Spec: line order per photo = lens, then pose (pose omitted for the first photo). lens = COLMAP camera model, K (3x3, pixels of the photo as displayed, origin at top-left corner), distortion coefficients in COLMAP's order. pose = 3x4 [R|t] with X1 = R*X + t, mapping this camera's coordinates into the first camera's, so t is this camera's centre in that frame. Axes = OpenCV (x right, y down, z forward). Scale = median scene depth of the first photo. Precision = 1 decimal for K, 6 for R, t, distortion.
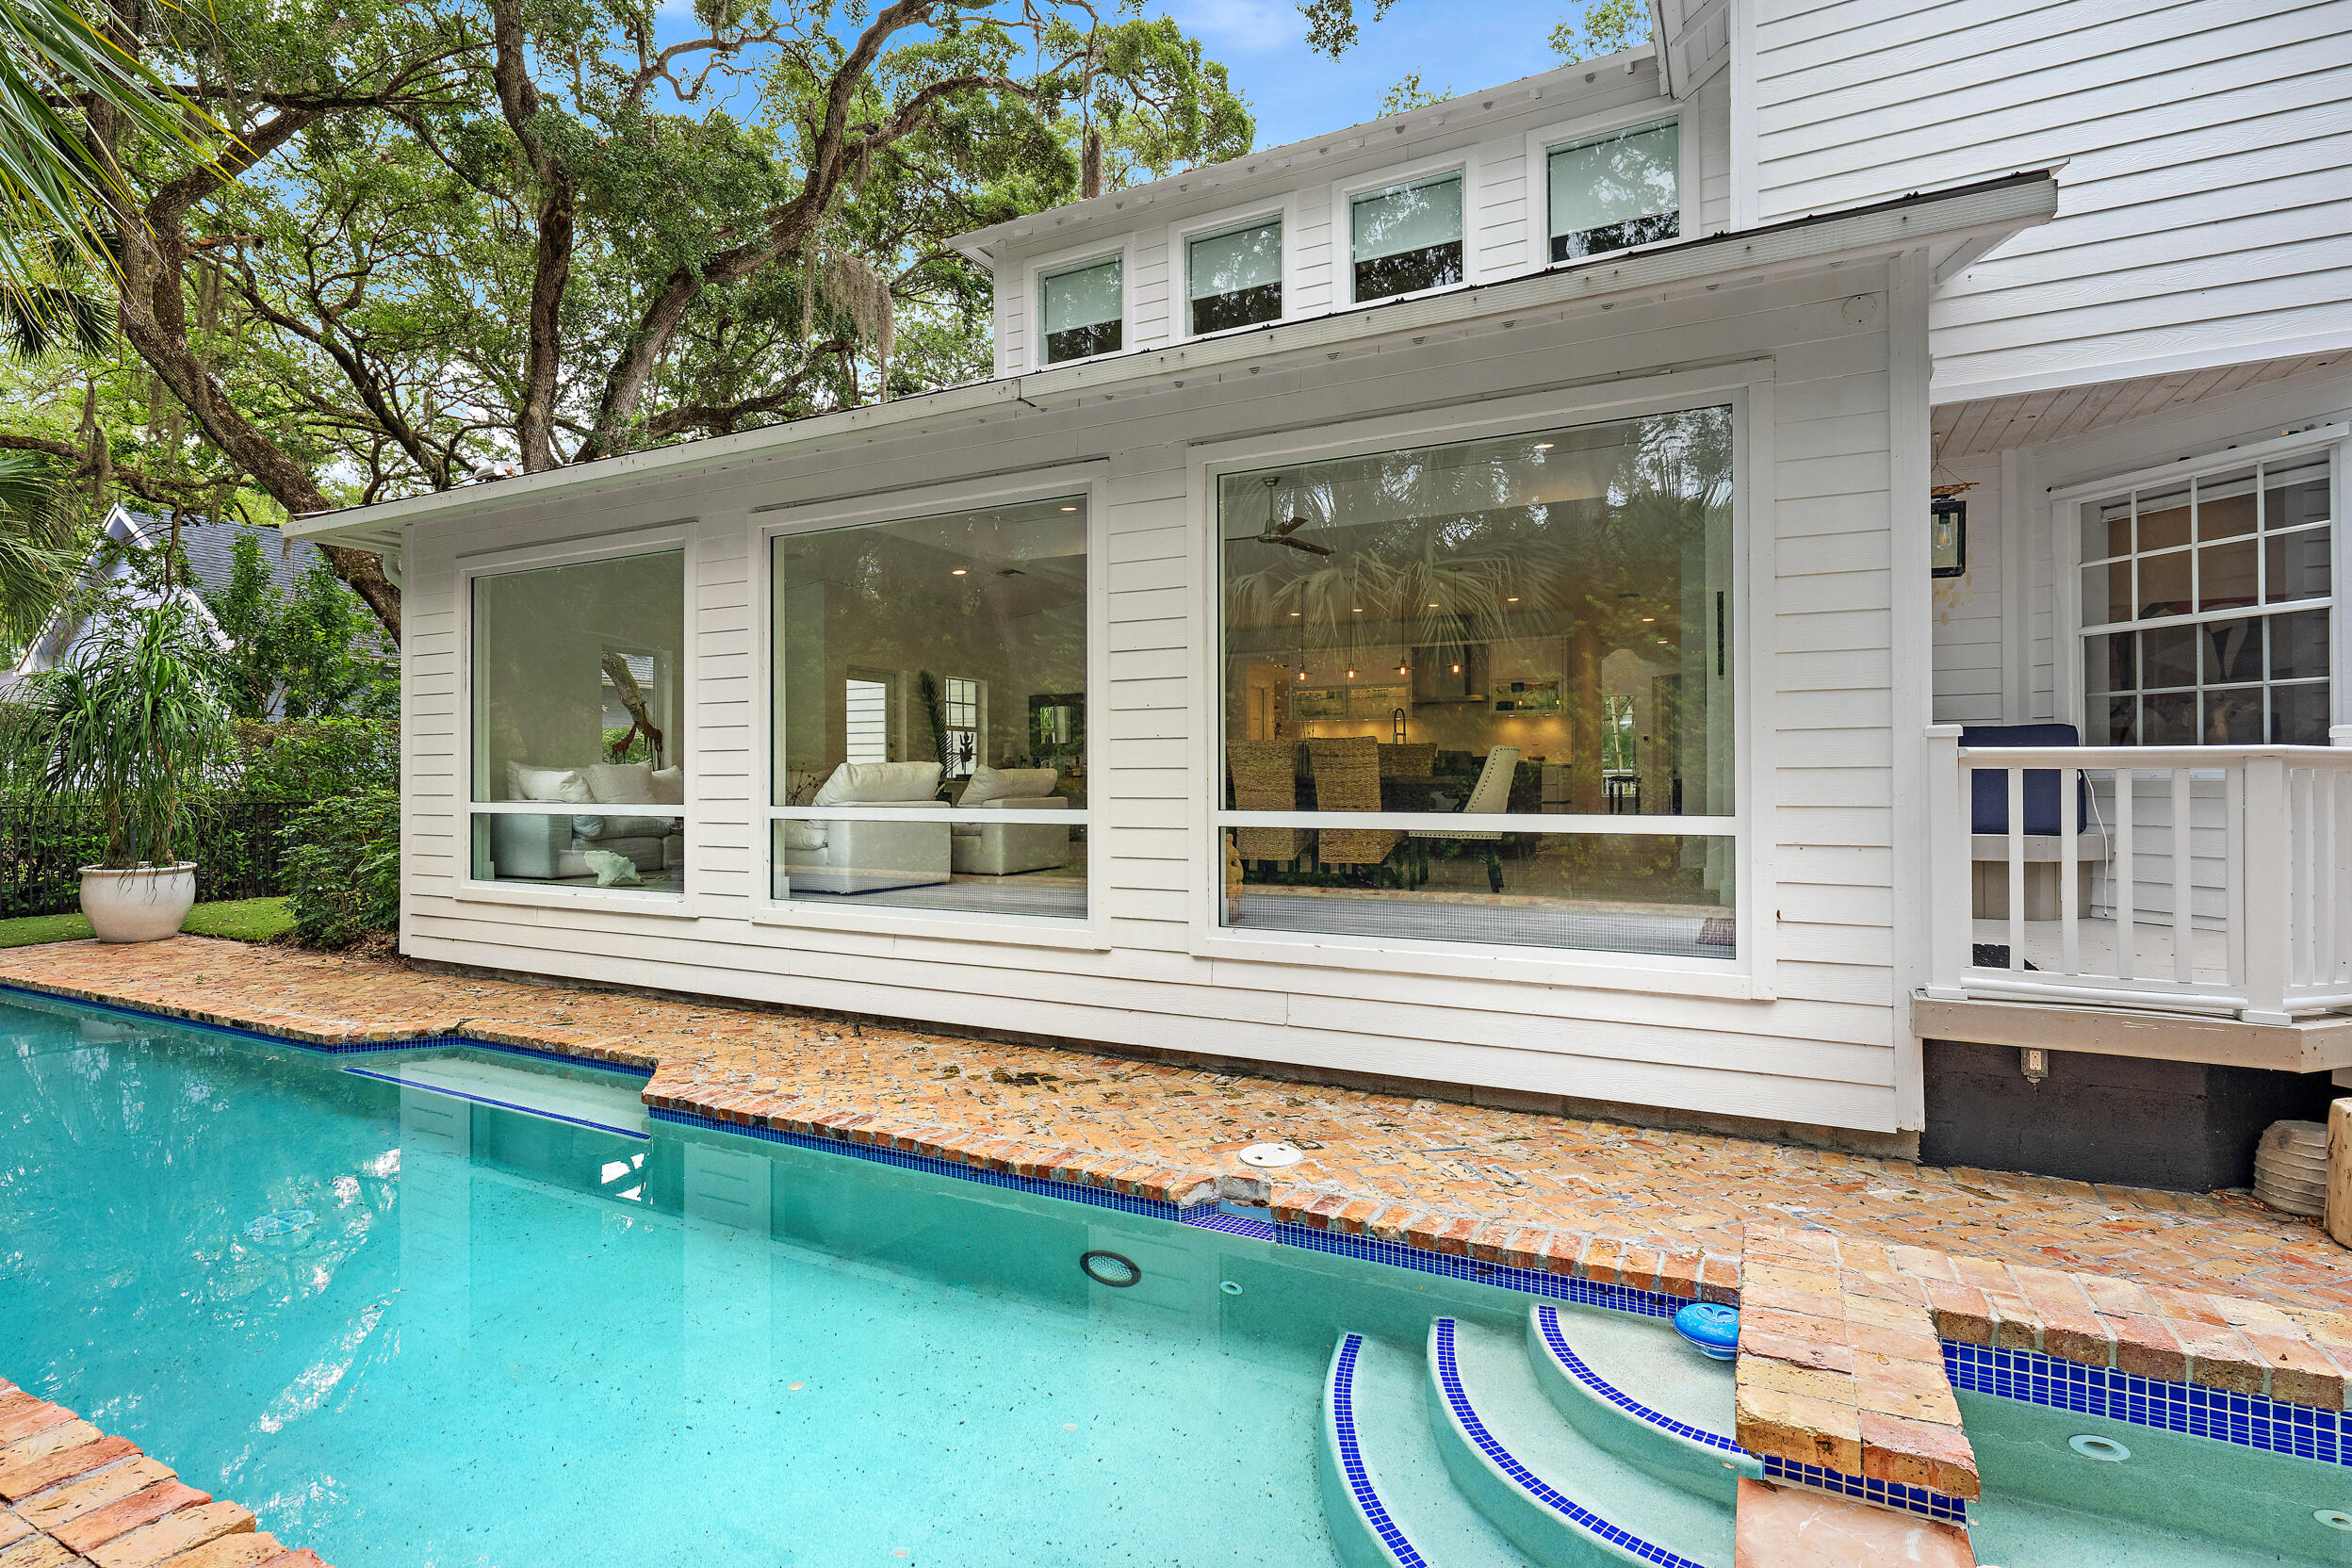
lens RADIAL K [[1173.7, 0, 1172.0], [0, 1173.7, 788.7], [0, 0, 1]] dist [0.001644, -0.000611]
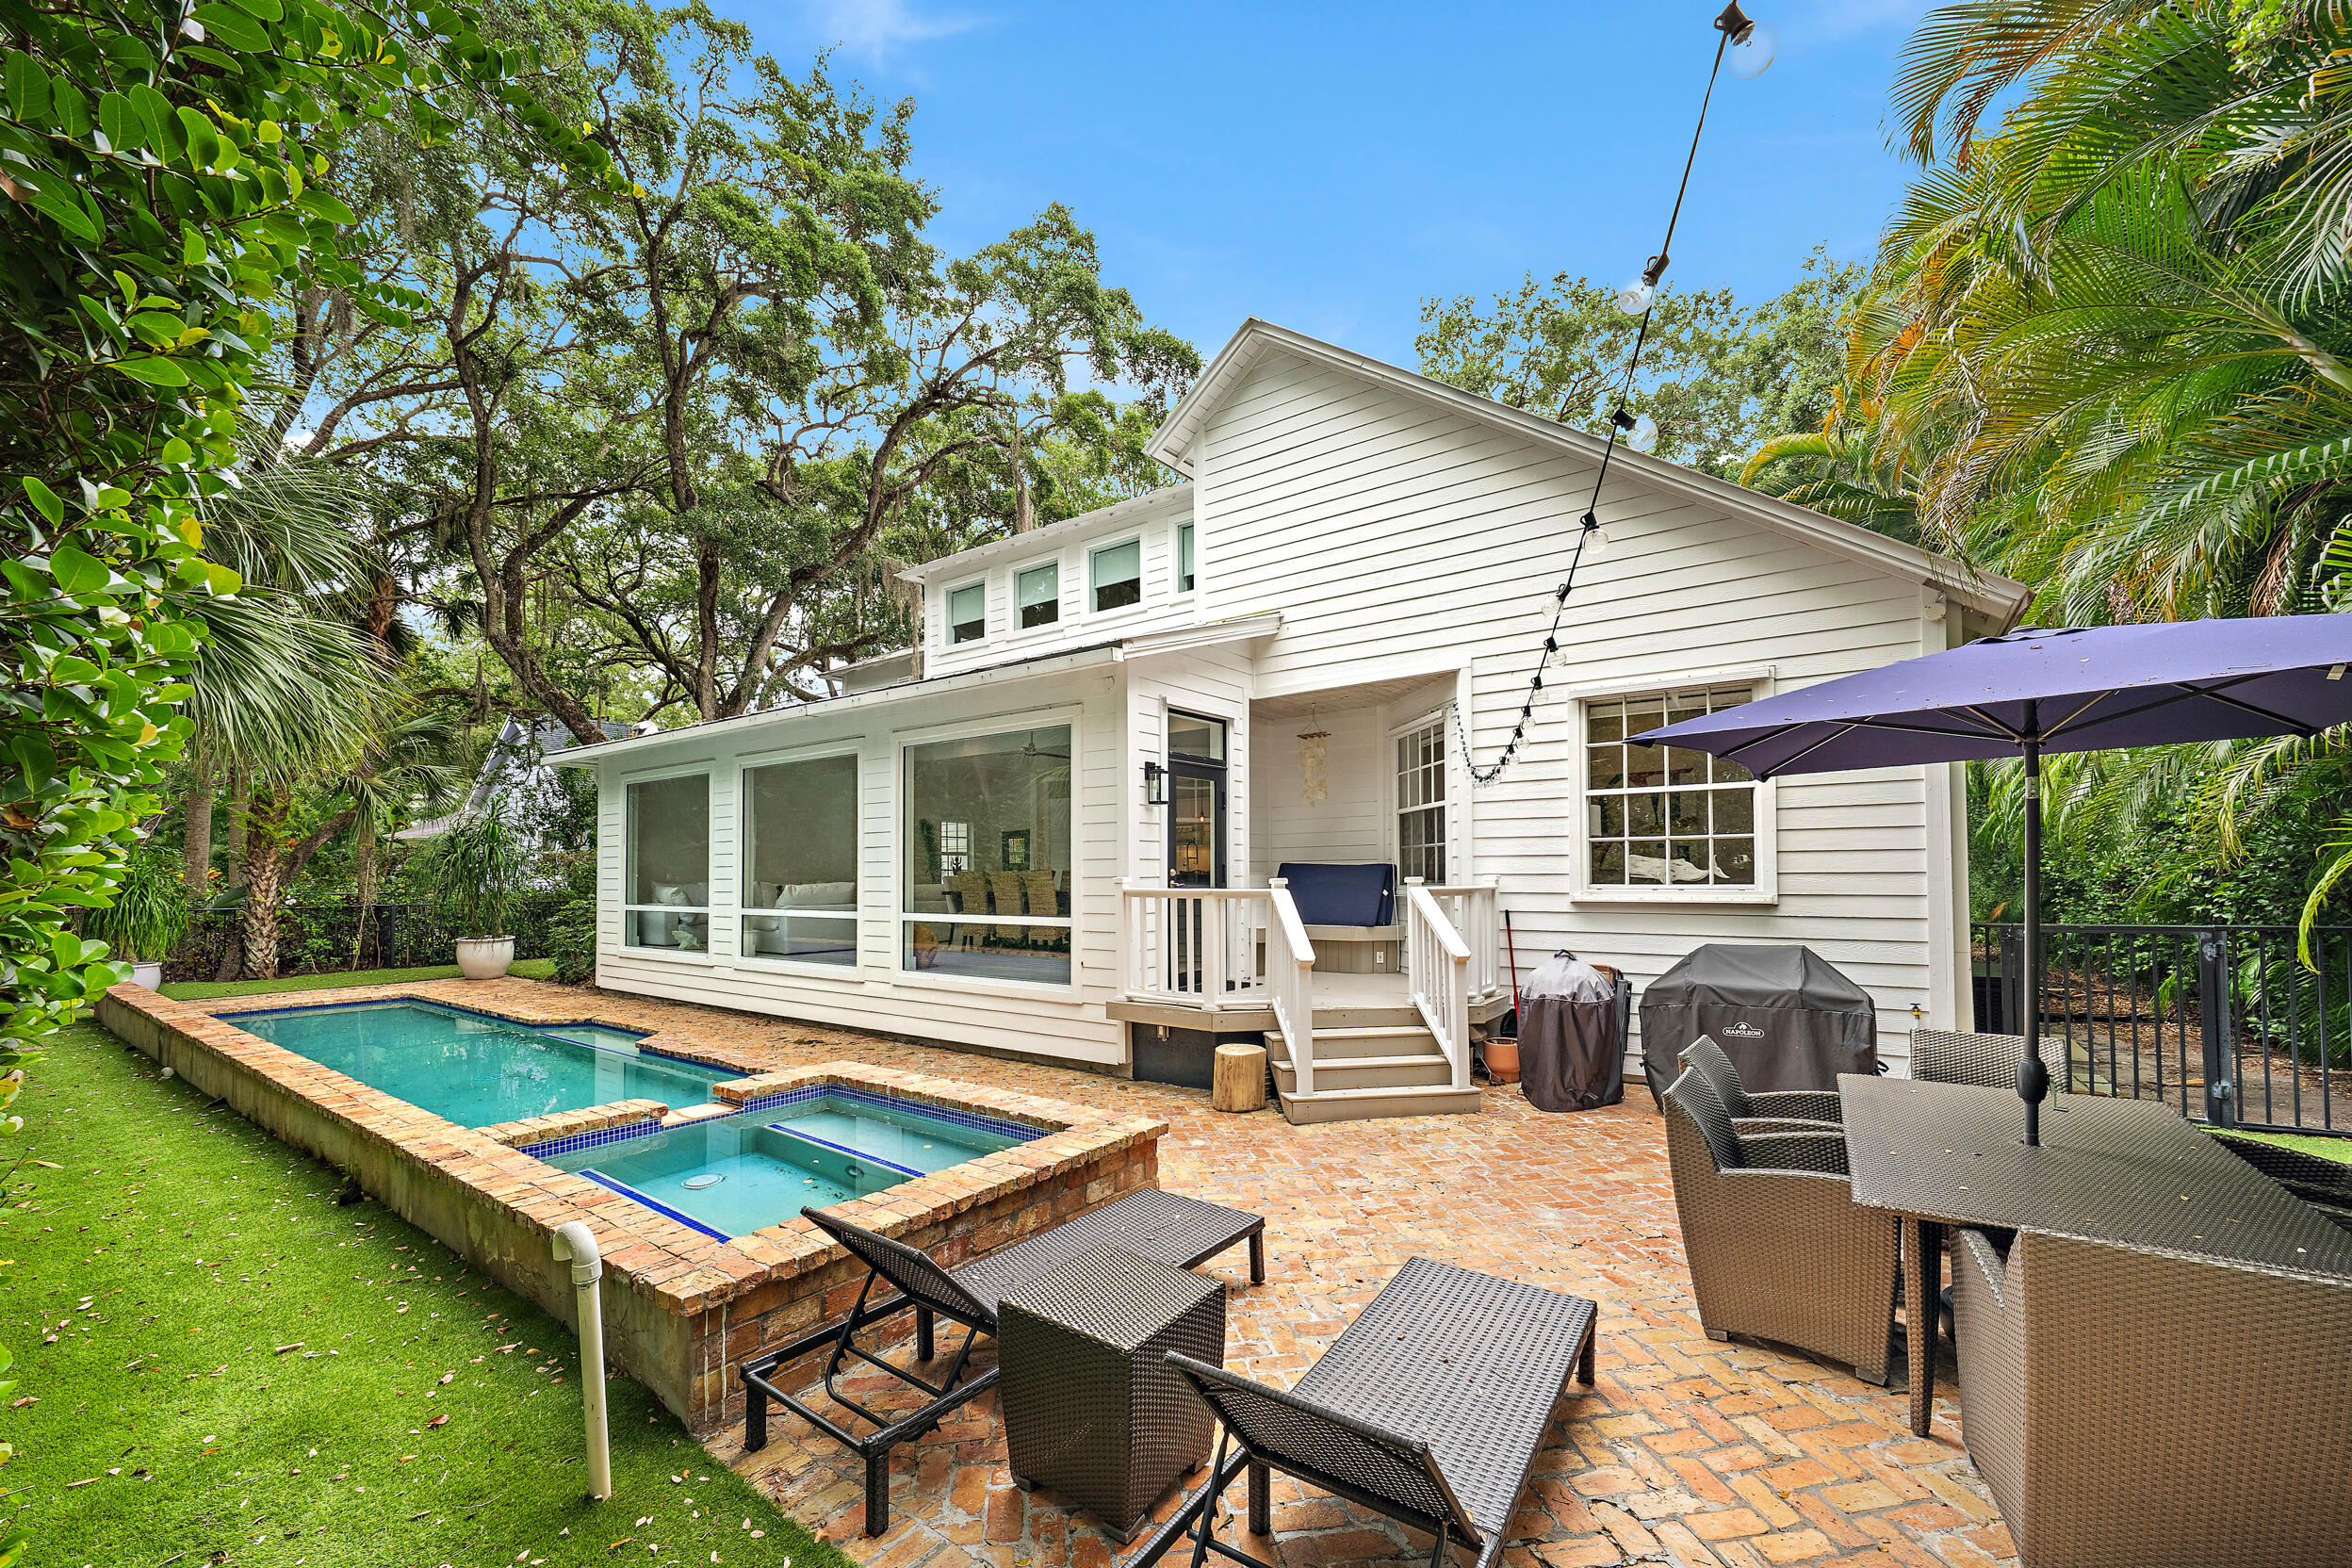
lens RADIAL K [[898.8, 0, 1104.5], [0, 898.8, 870.6], [0, 0, 1]] dist [-0.013261, -0.000054]
pose [[0.987142, -0.006631, -0.159707, 0.447135], [0.004278, 0.999877, -0.015076, -0.021234], [0.159787, 0.014199, 0.987049, -0.336126]]
